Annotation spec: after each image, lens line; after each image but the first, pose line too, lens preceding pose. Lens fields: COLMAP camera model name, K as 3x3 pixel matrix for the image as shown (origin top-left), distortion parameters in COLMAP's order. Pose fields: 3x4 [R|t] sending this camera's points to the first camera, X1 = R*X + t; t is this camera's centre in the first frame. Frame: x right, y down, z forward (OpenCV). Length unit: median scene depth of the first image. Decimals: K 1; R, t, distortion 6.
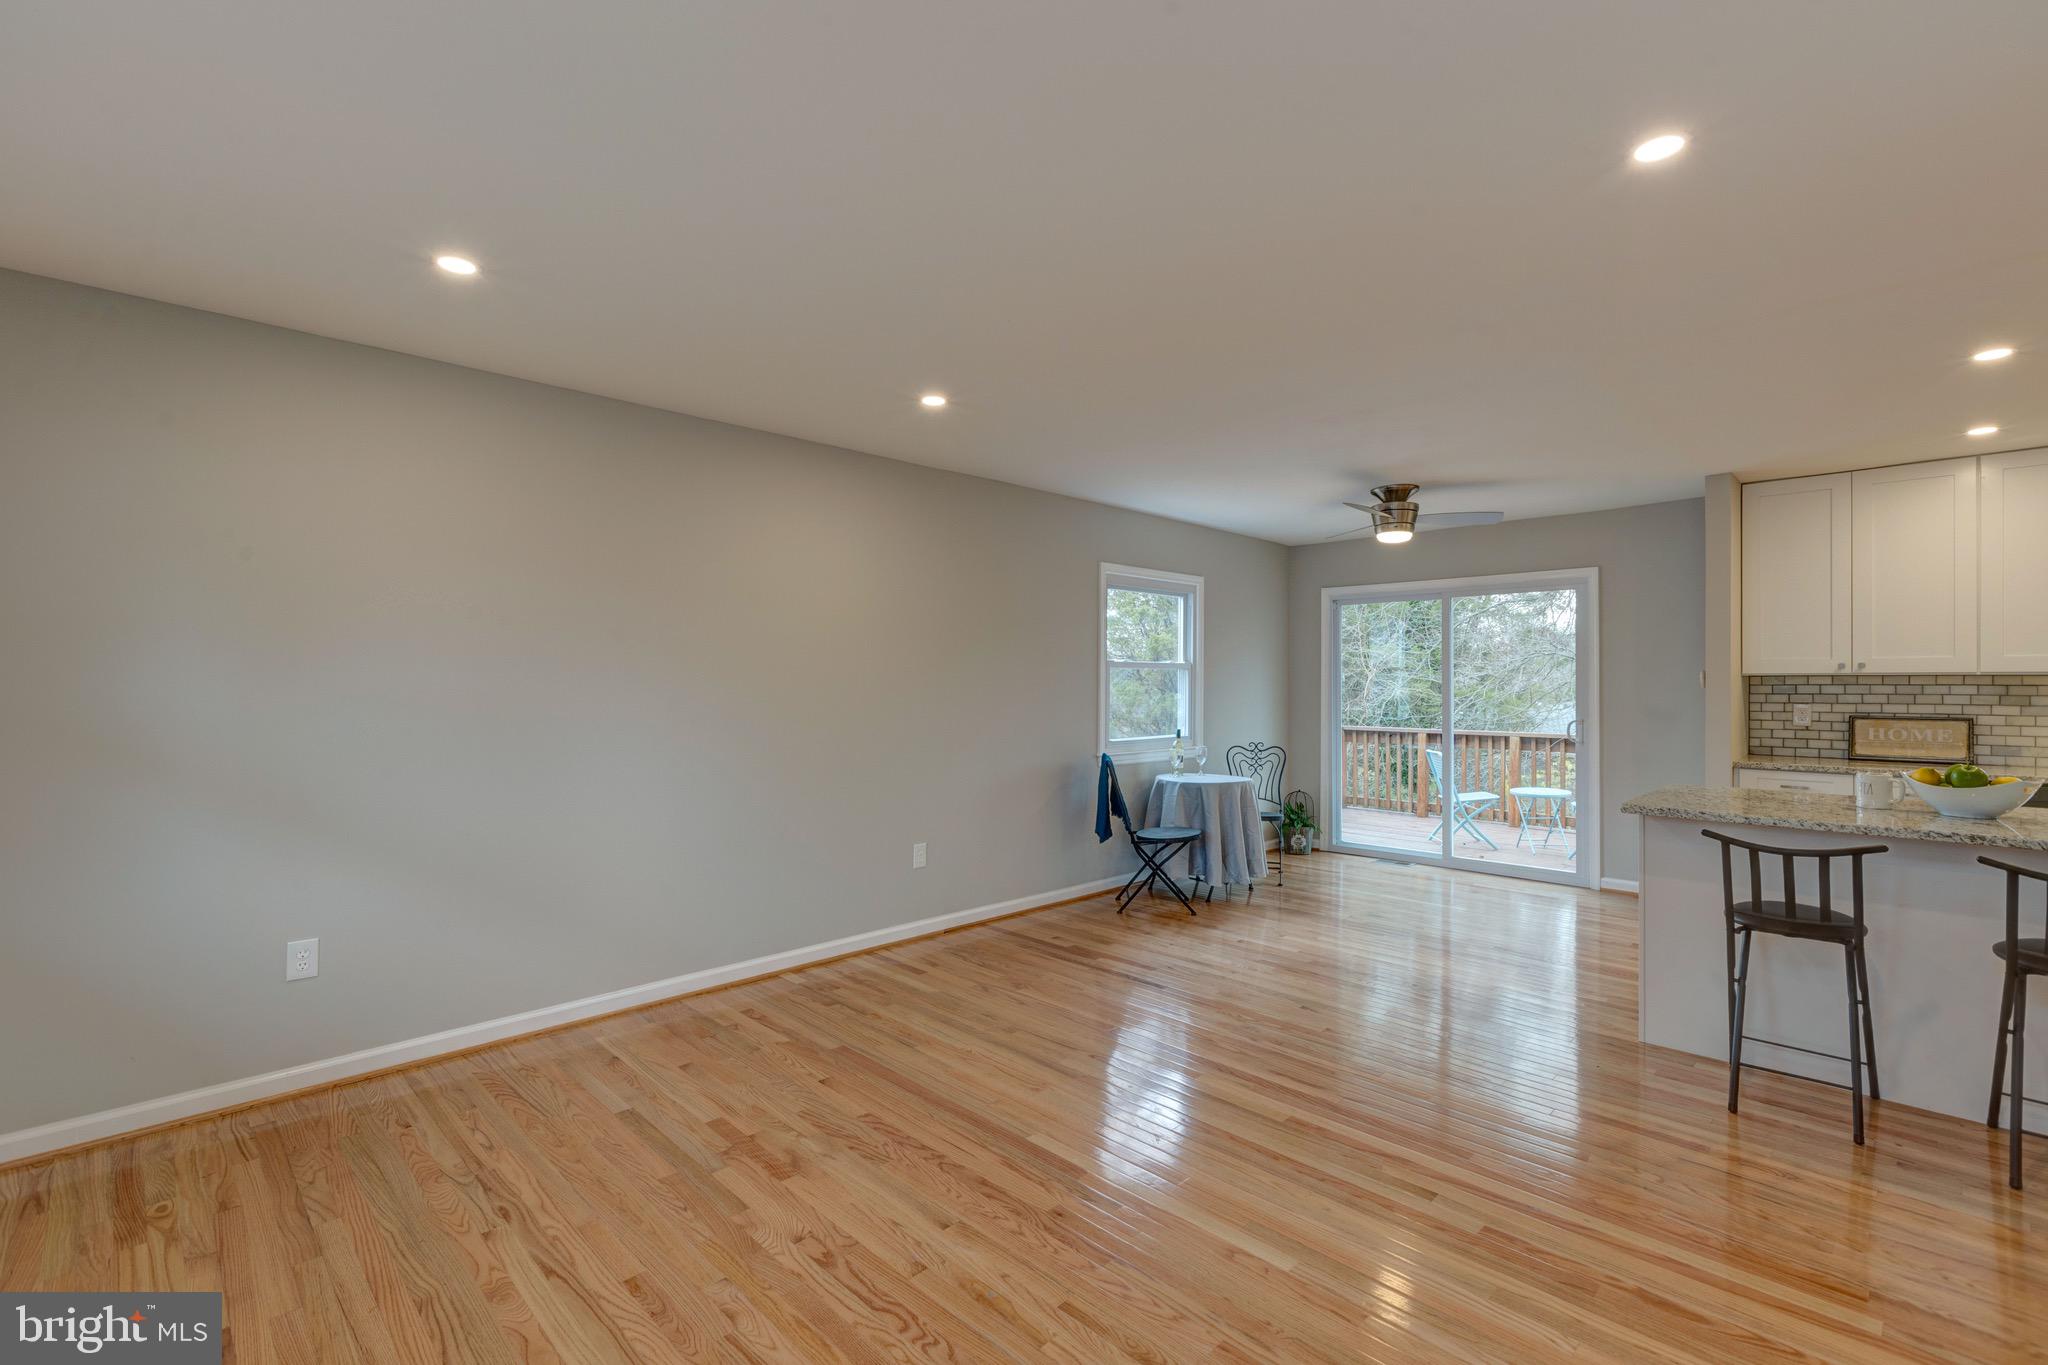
lens RADIAL K [[908.5, 0, 1024.8], [0, 908.5, 675.1], [0, 0, 1]] dist [0.000091, -0.001062]
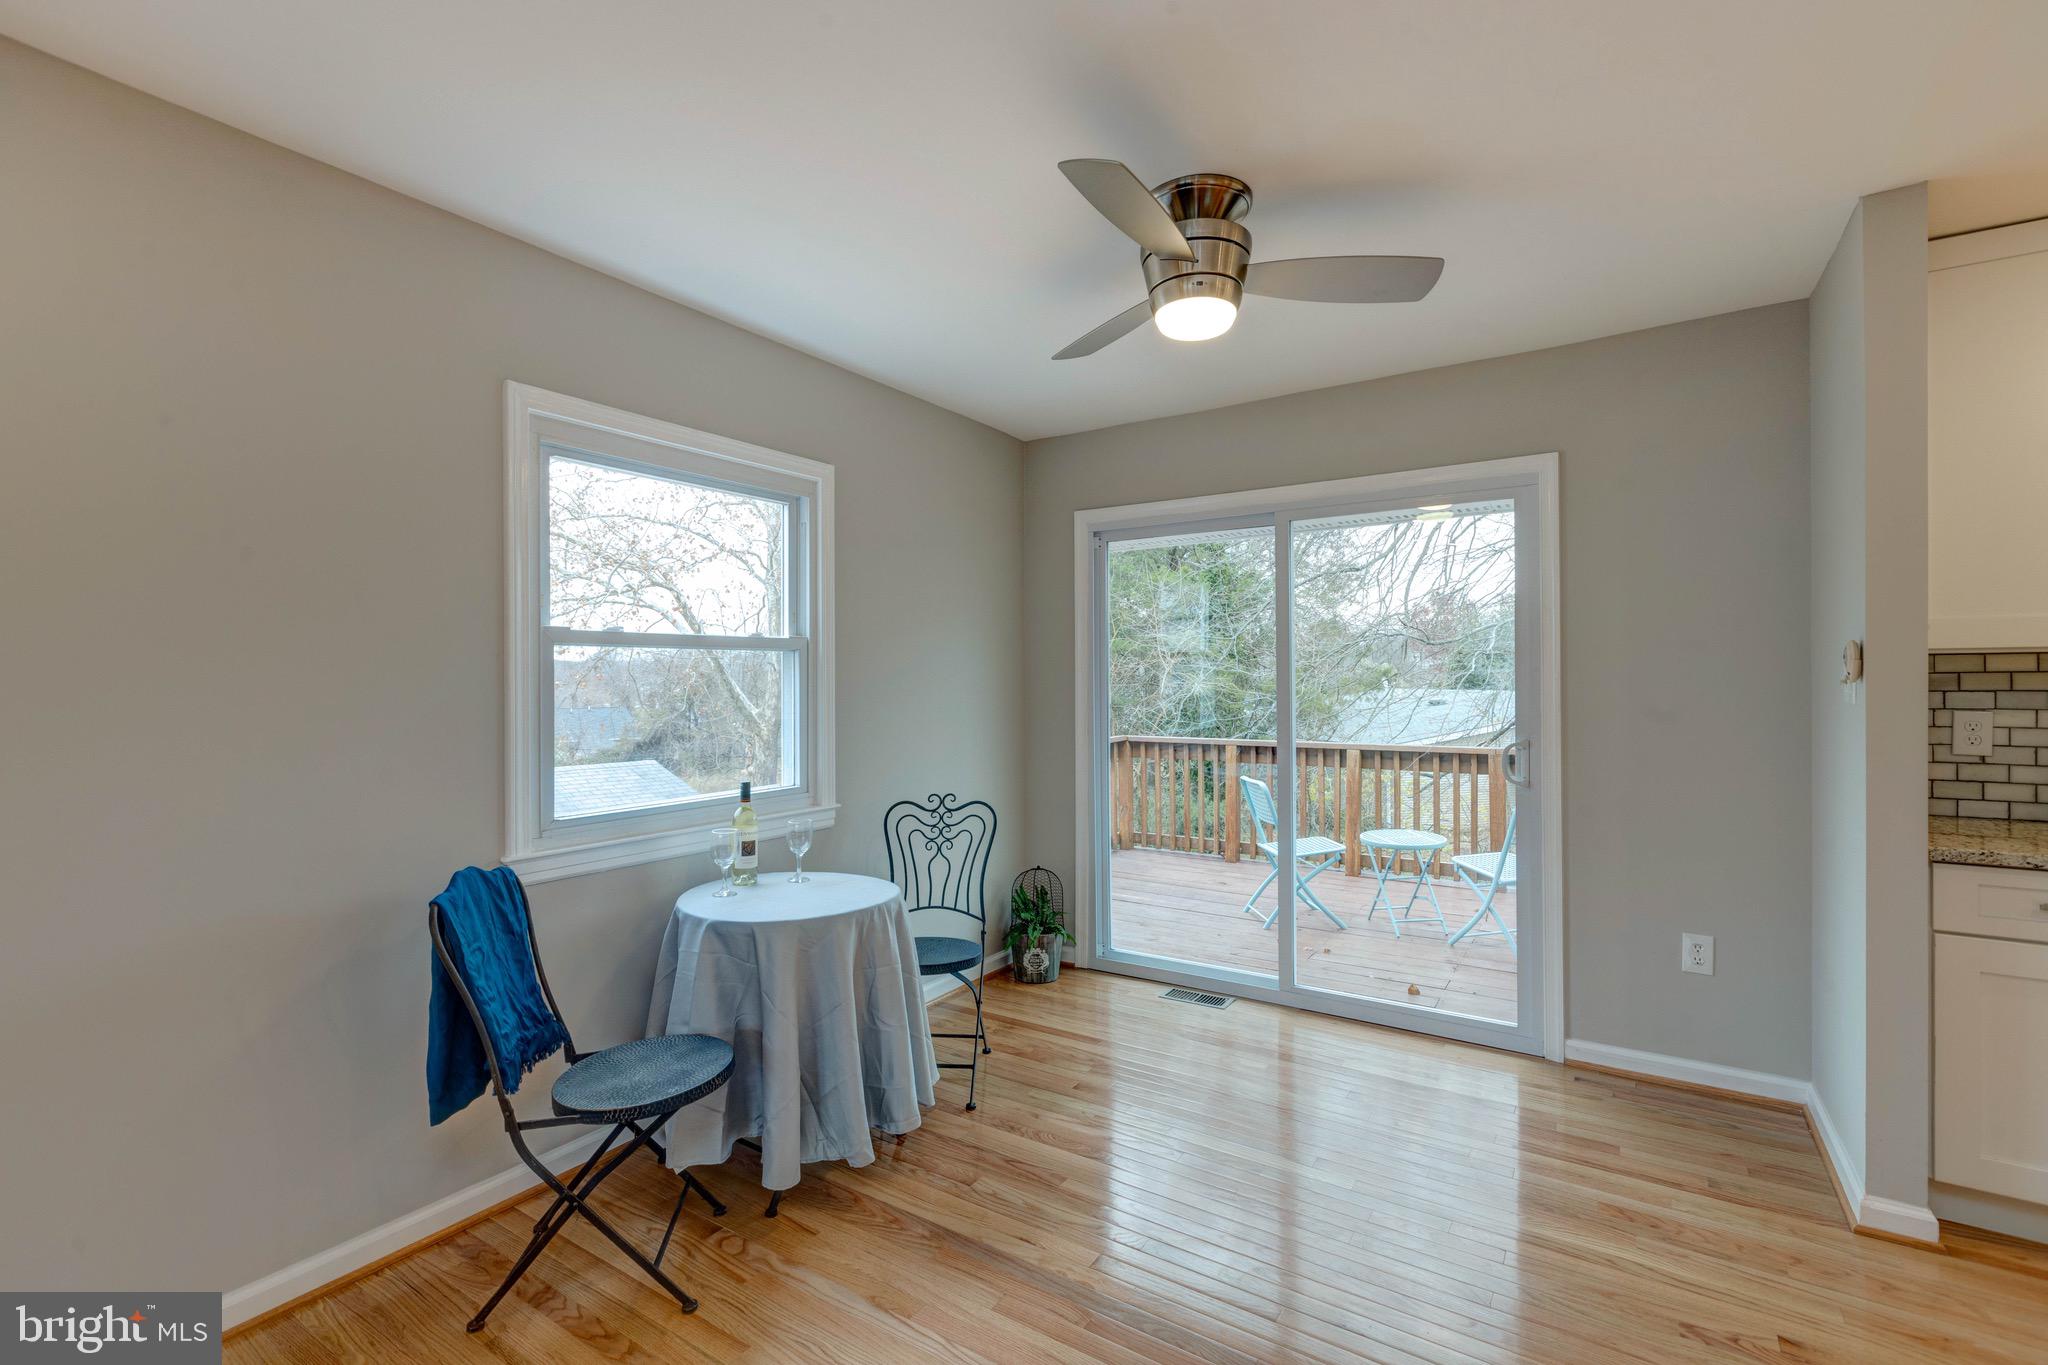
lens RADIAL K [[908.5, 0, 1027.9], [0, 908.5, 679.8], [0, 0, 1]] dist [0.000091, -0.001062]
pose [[0.978847, -0.009230, 0.204386, 0.199648], [0.007104, 0.999913, 0.011132, 0.004495], [-0.204471, -0.009444, 0.978827, 0.494081]]
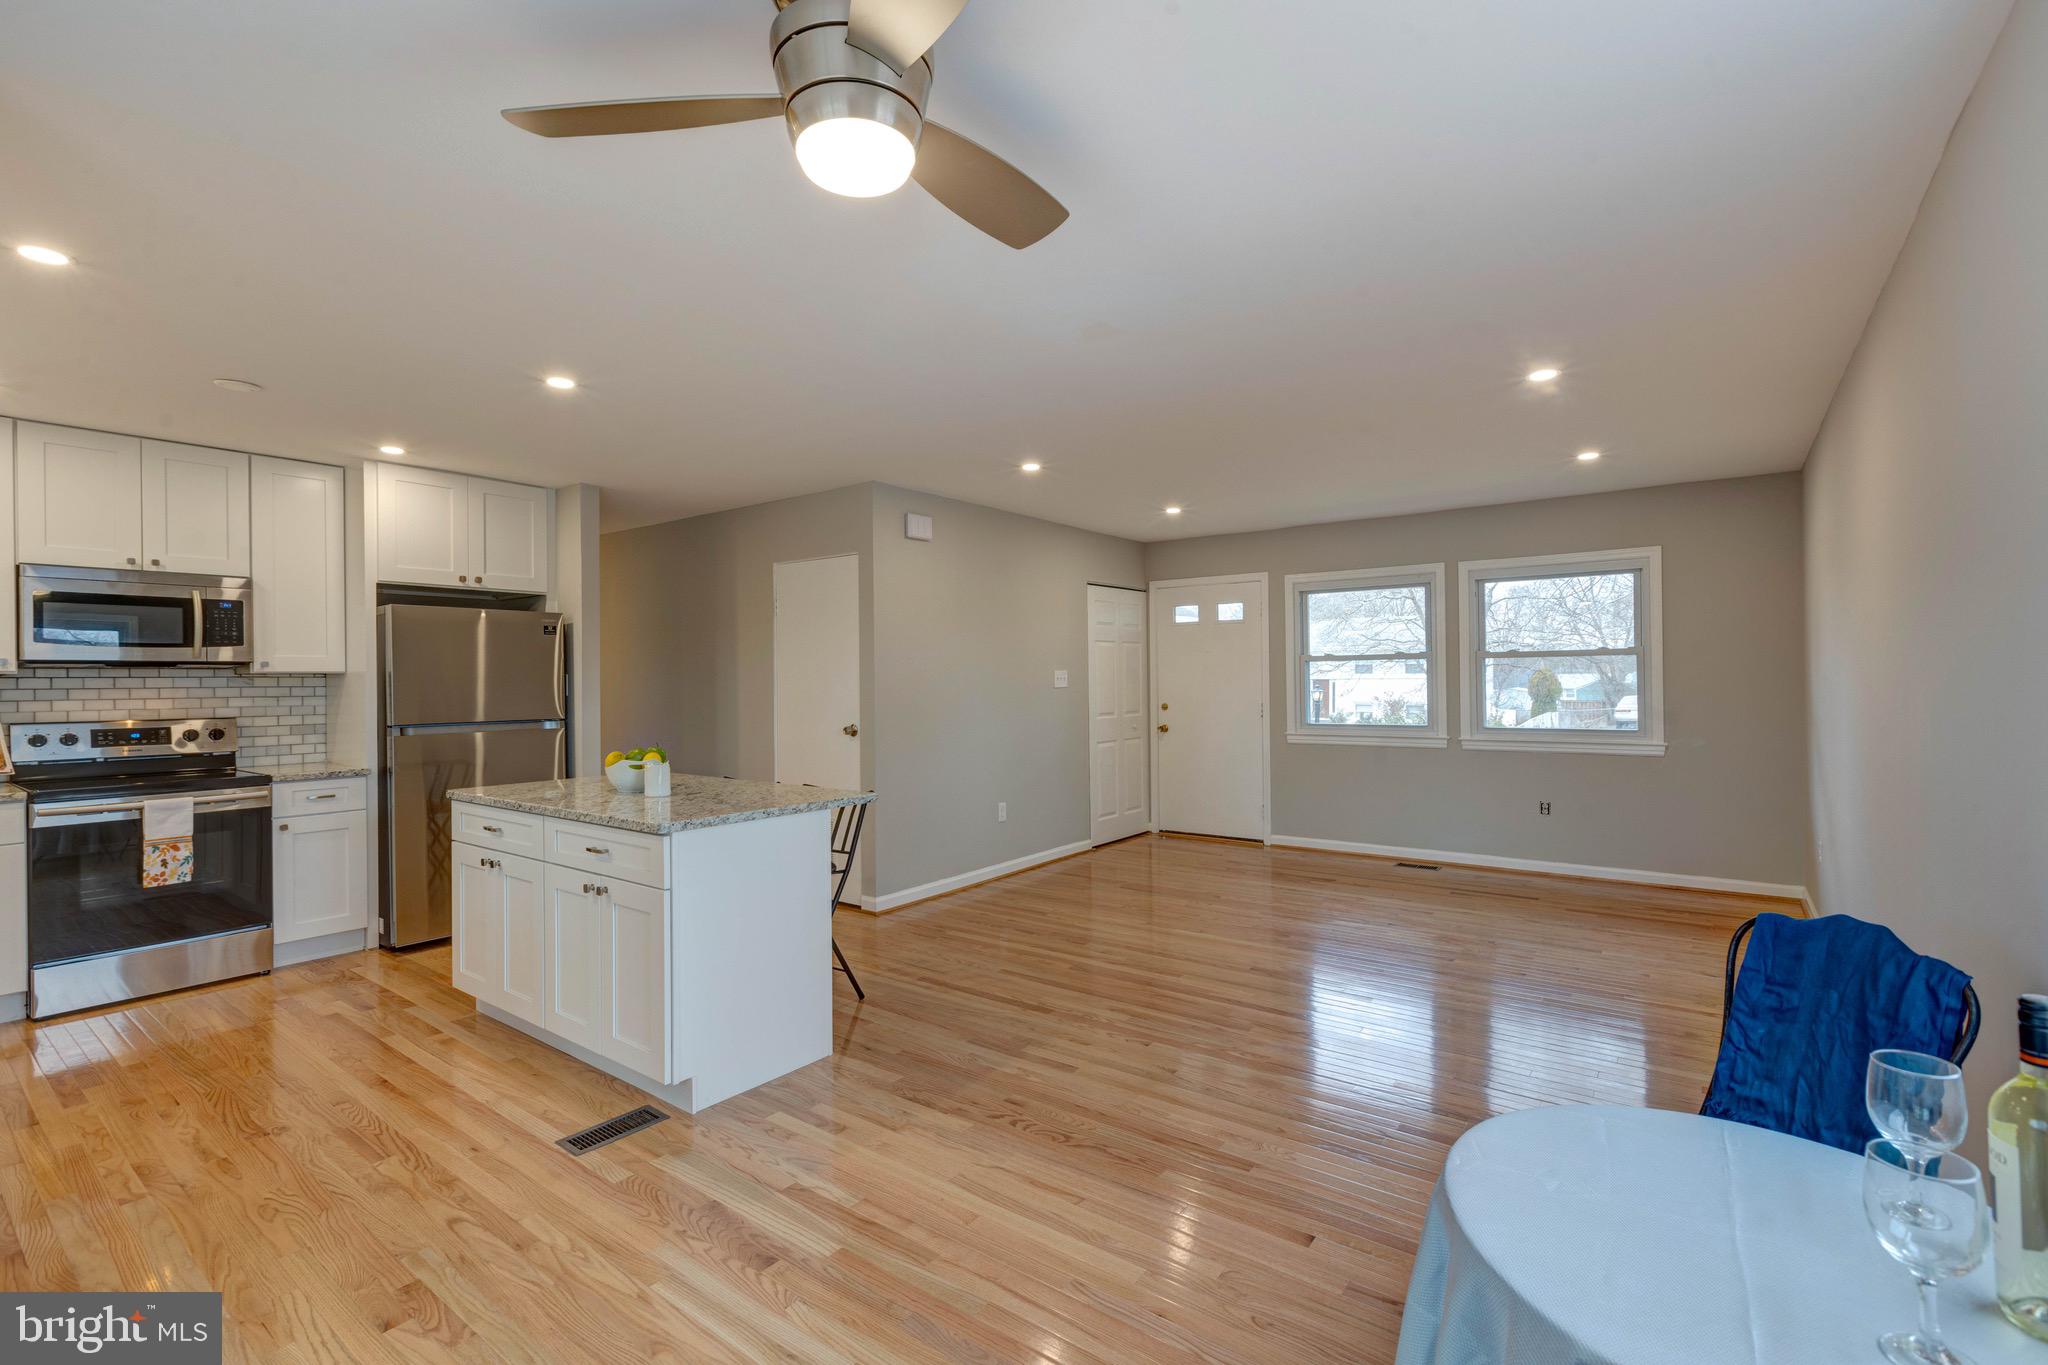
lens RADIAL K [[908.5, 0, 1031.7], [0, 908.5, 676.5], [0, 0, 1]] dist [0.000091, -0.001062]
pose [[-0.988427, 0.009099, -0.151422, 0.321459], [0.010266, 0.999923, -0.006929, 0.007886], [0.151348, -0.008404, -0.988445, 1.041214]]
